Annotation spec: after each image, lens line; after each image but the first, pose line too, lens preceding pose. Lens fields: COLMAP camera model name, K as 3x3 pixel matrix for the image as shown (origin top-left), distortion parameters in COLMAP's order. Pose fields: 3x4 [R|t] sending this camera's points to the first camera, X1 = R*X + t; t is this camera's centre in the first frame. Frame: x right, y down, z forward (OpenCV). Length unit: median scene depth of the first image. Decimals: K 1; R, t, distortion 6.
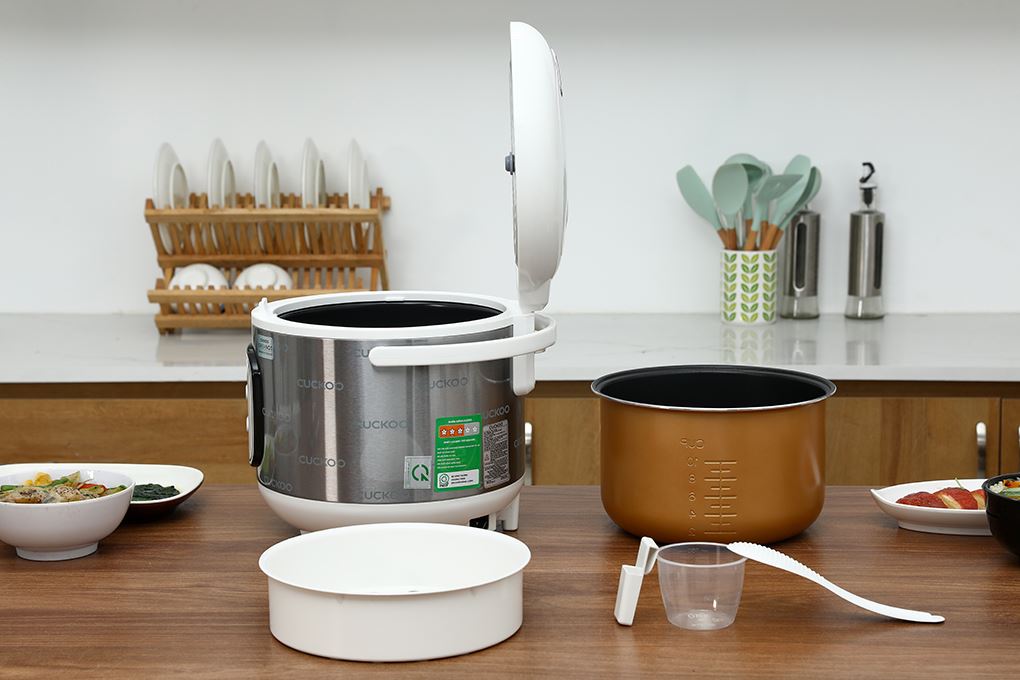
lens RADIAL K [[2044.1, 0, 512.3], [0, 2044.1, 342.7], [0, 0, 1]] dist [0.205552, 0.000000]
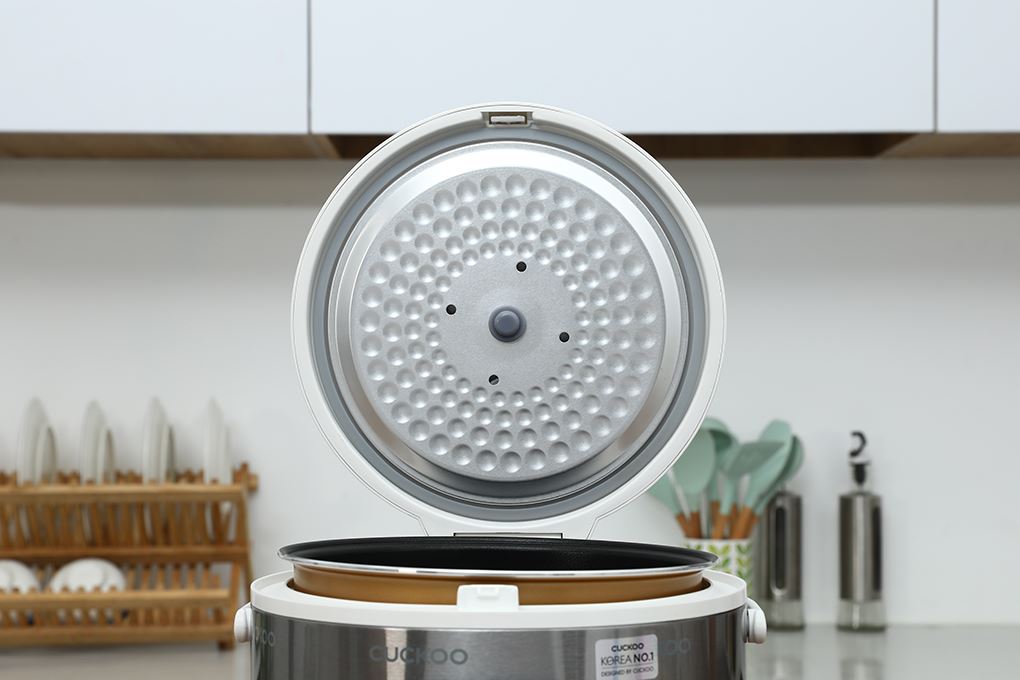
lens RADIAL K [[2044.1, 0, 504.9], [0, 2044.1, 334.9], [0, 0, 1]] dist [0.205552, 0.000000]
pose [[0.997892, 0.005997, 0.064624, -0.016809], [0.005108, 0.985376, -0.170316, 0.011022], [-0.064701, 0.170287, 0.983268, 0.216520]]
